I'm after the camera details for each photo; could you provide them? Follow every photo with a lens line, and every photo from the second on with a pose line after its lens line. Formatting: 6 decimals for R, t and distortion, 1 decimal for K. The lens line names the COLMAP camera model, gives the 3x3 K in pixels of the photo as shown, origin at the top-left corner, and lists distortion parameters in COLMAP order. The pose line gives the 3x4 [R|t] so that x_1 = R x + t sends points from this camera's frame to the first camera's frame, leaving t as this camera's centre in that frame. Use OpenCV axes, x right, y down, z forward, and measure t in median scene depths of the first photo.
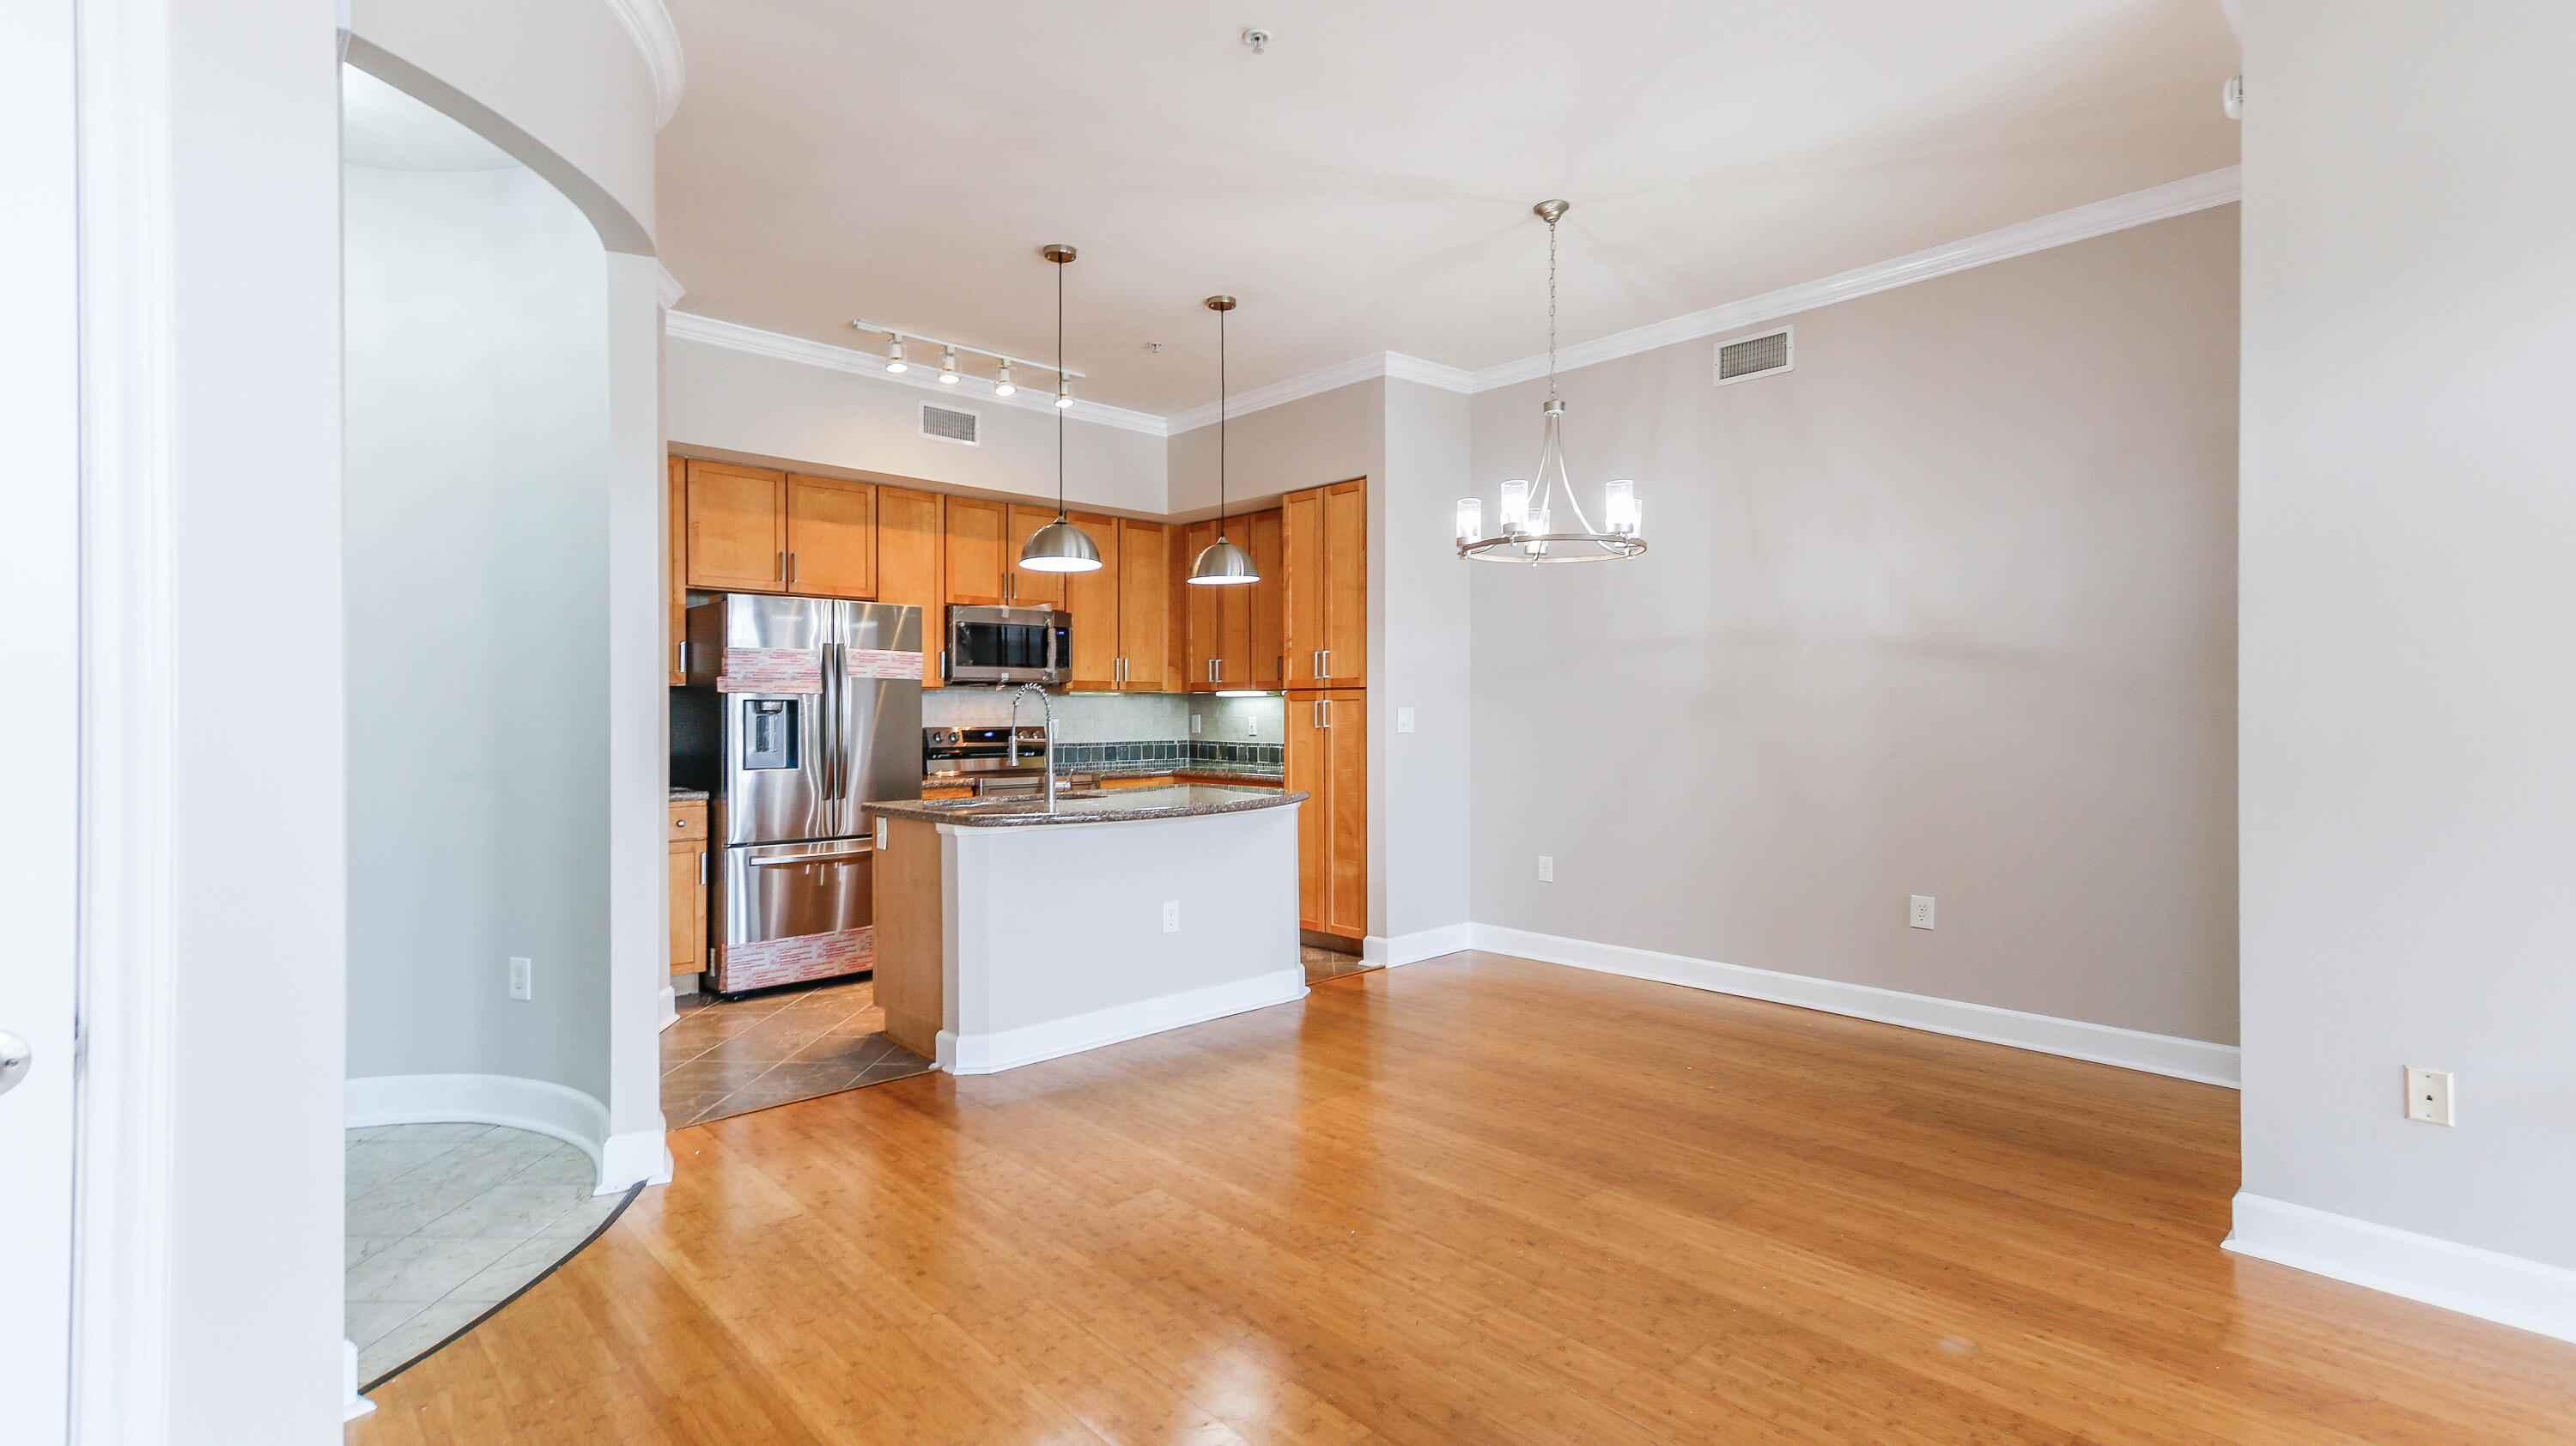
lens RADIAL K [[1181.4, 0, 1268.6], [0, 1181.4, 713.5], [0, 0, 1]] dist [0.021604, 0.000104]
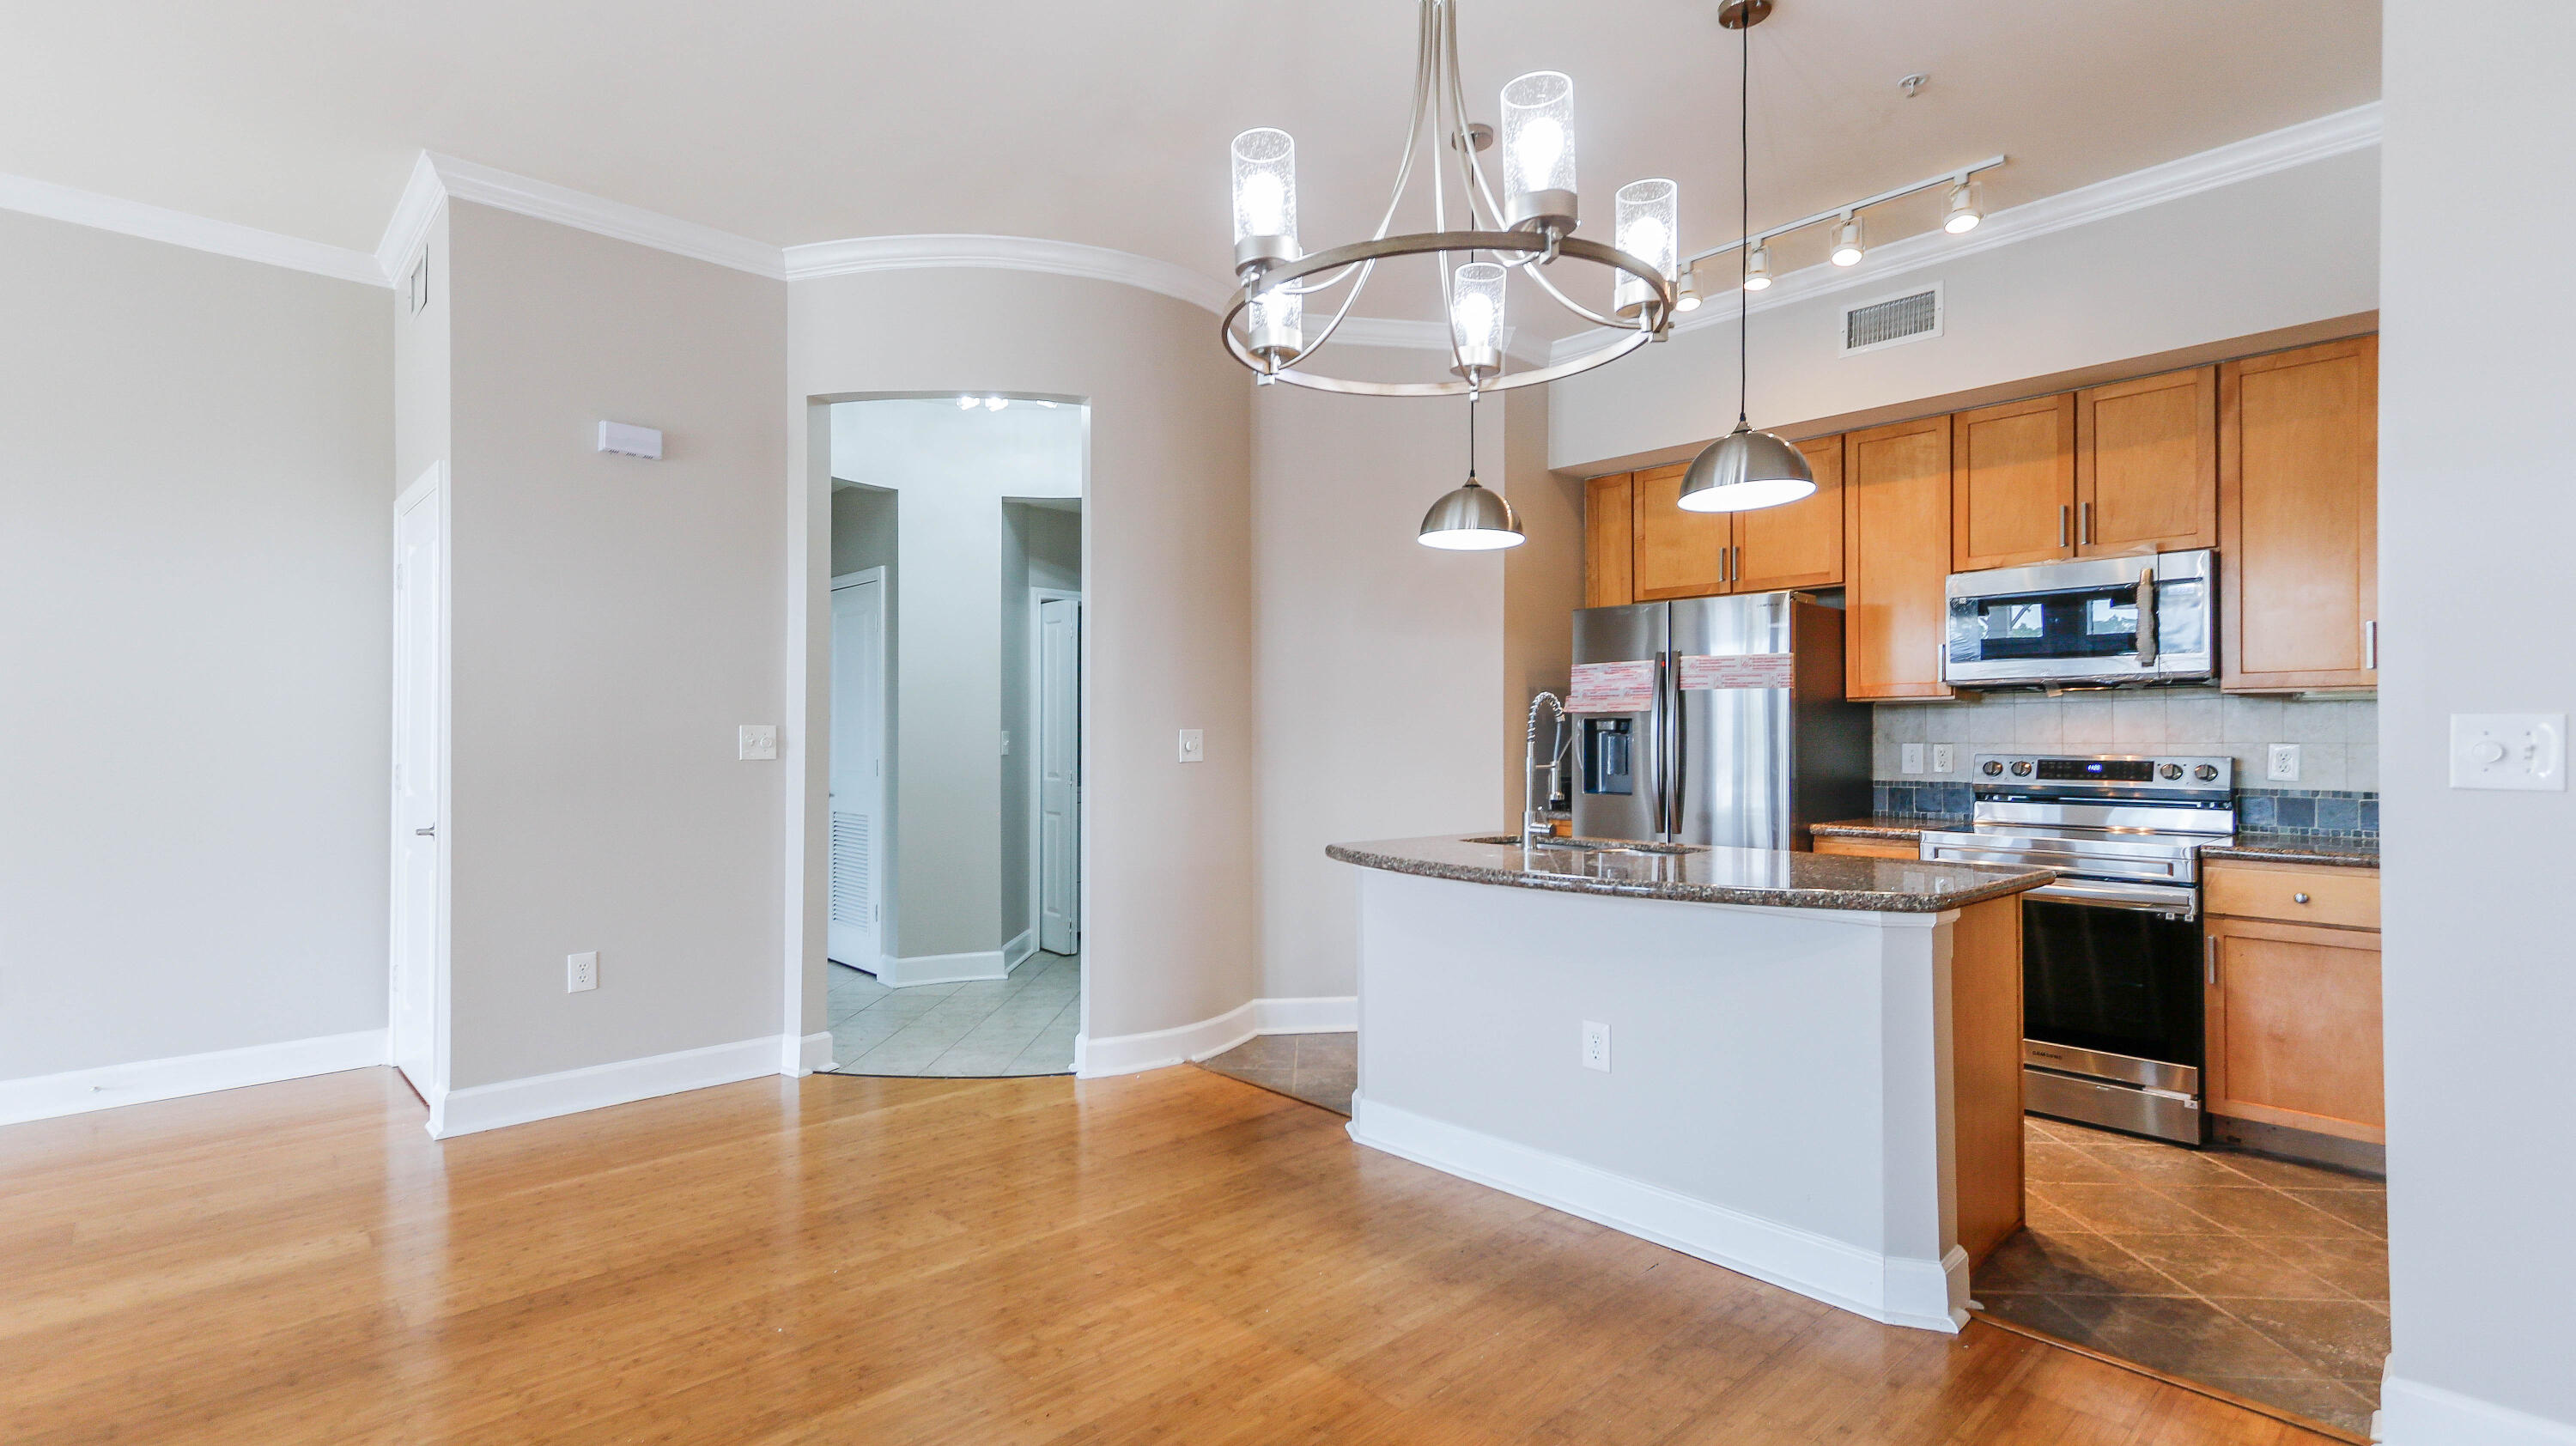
lens RADIAL K [[1188.3, 0, 1257.3], [0, 1188.3, 726.5], [0, 0, 1]] dist [0.021485, -0.001083]
pose [[-0.006944, -0.009040, -0.999935, 0.450296], [-0.001957, 0.999957, -0.009026, 0.003080], [0.999974, 0.001894, -0.006962, 0.645867]]
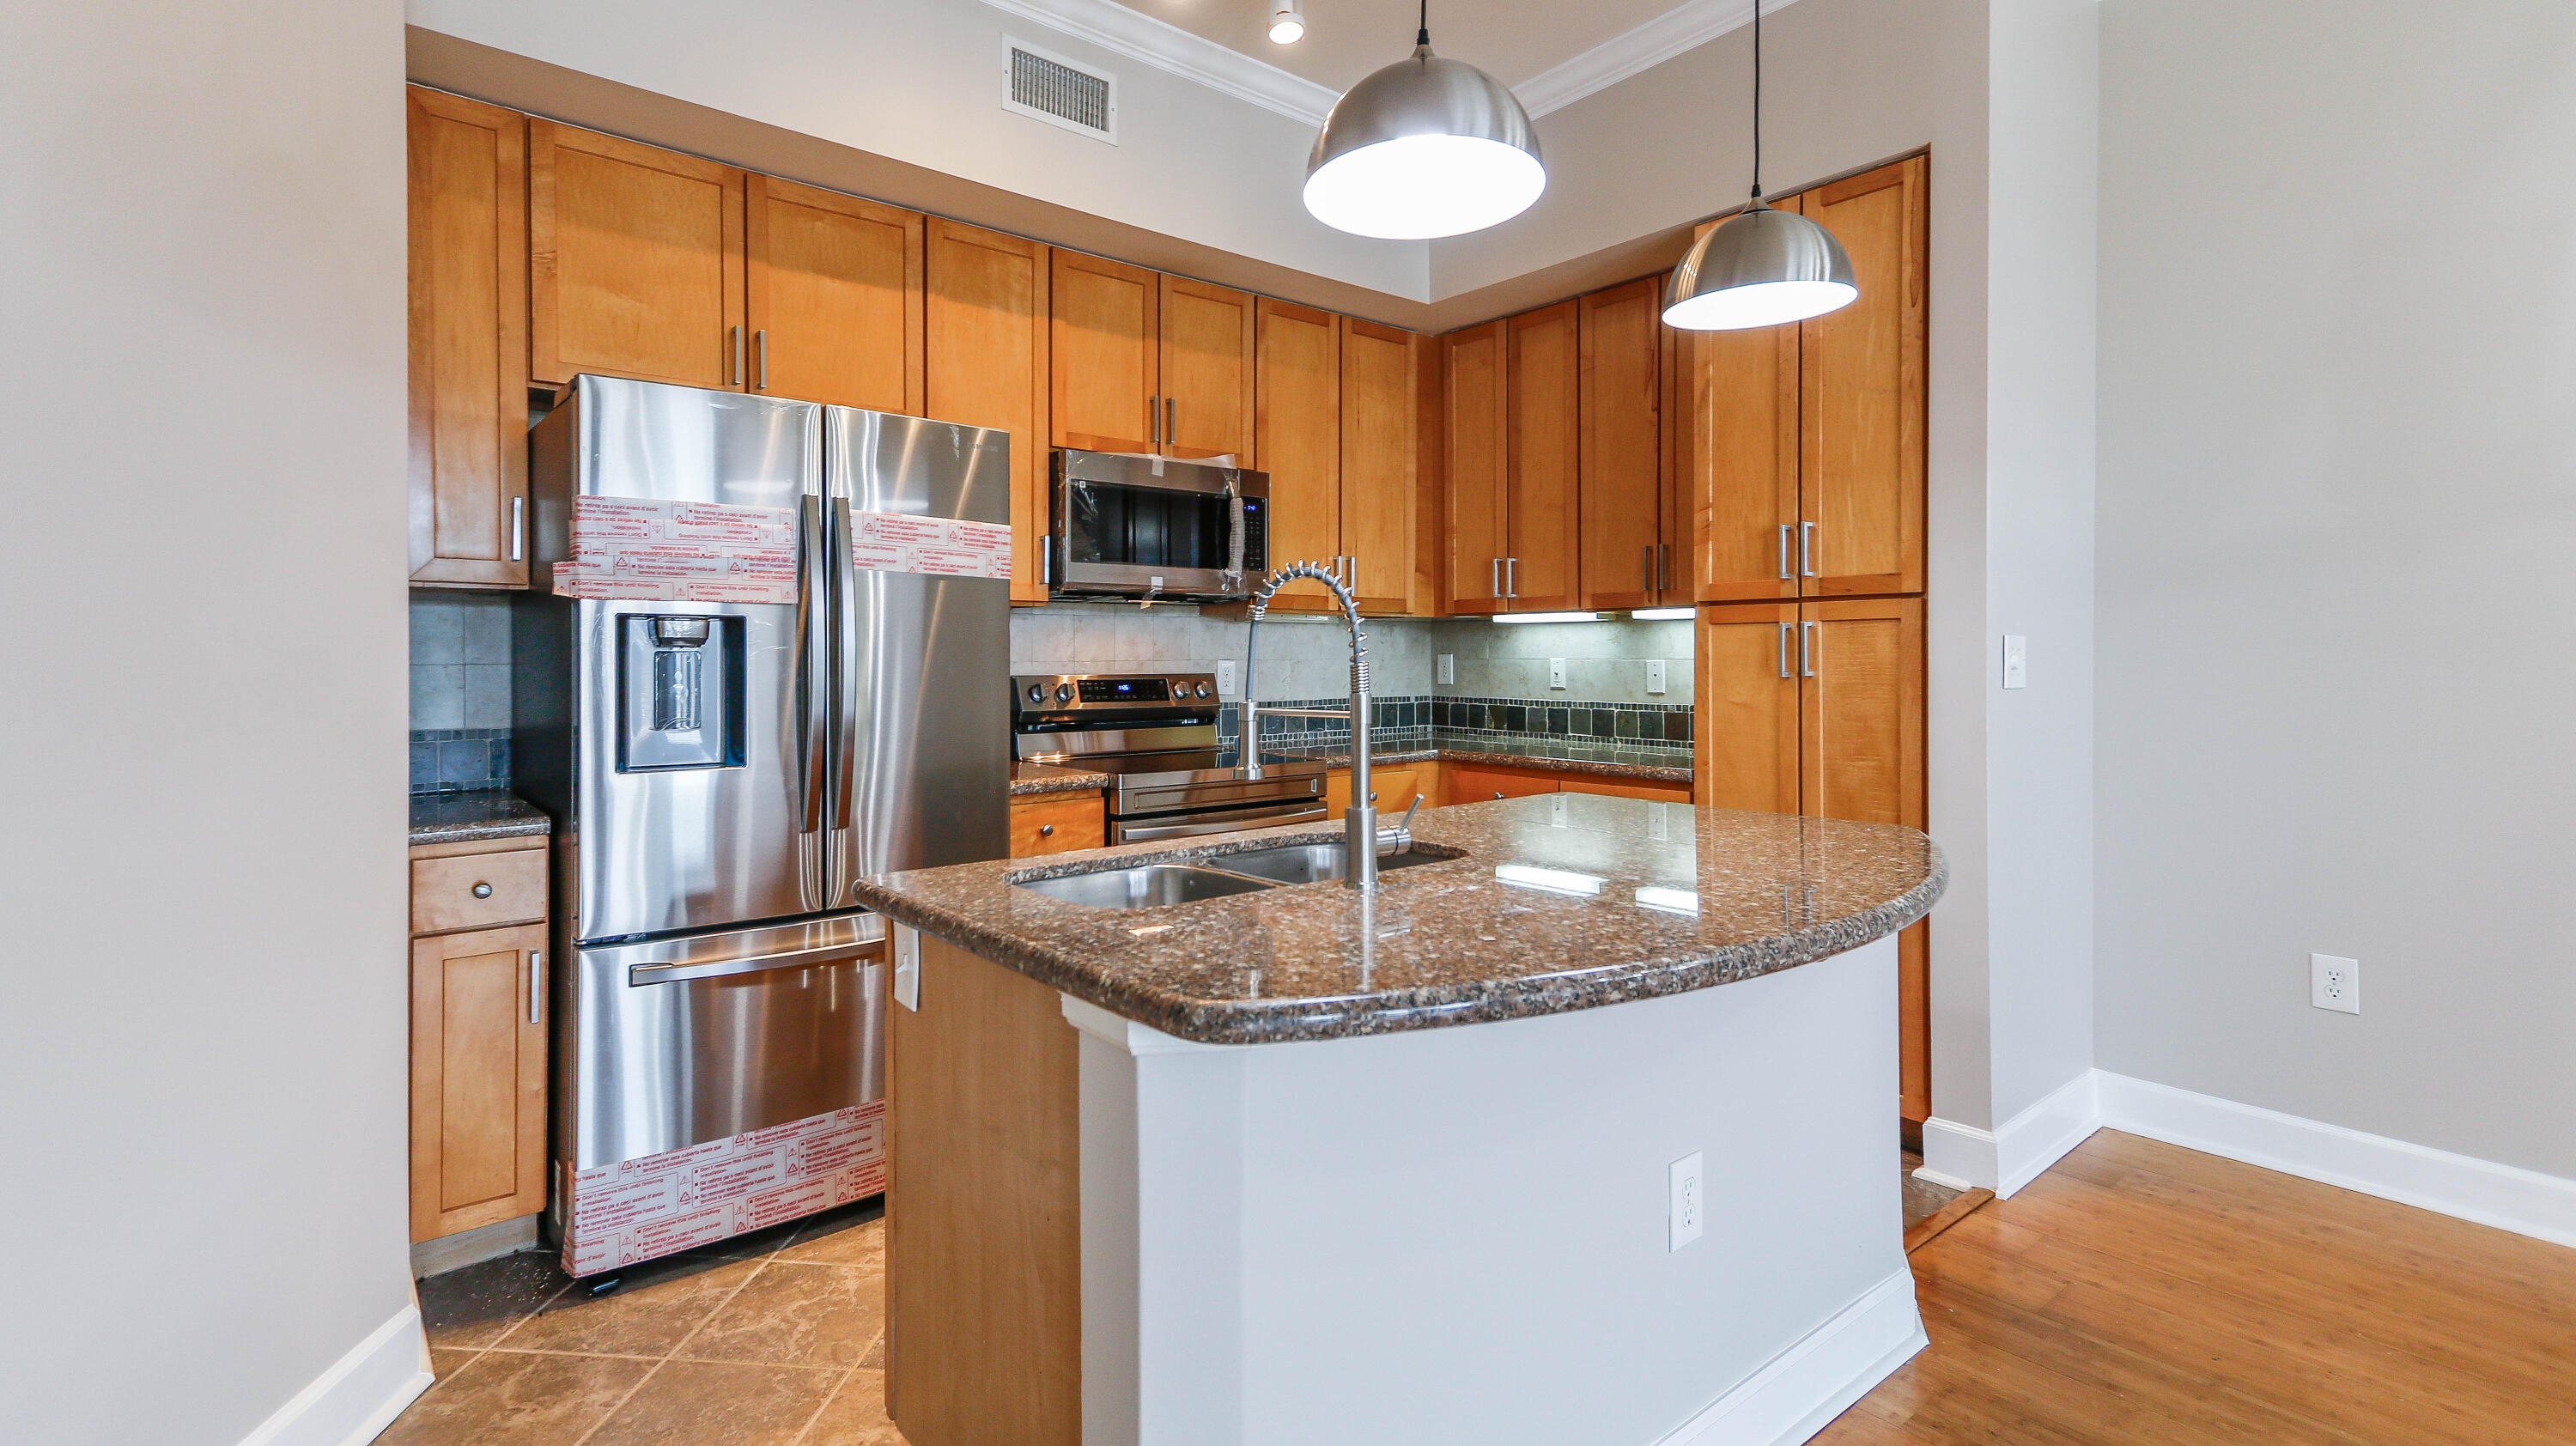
lens RADIAL K [[1197.7, 0, 1273.3], [0, 1197.7, 657.3], [0, 0, 1]] dist [0.021632, 0.000027]
pose [[0.997938, -0.000678, -0.064181, -0.145930], [0.000535, 0.999997, -0.002234, 0.004974], [0.064182, 0.002195, 0.997936, 0.490868]]
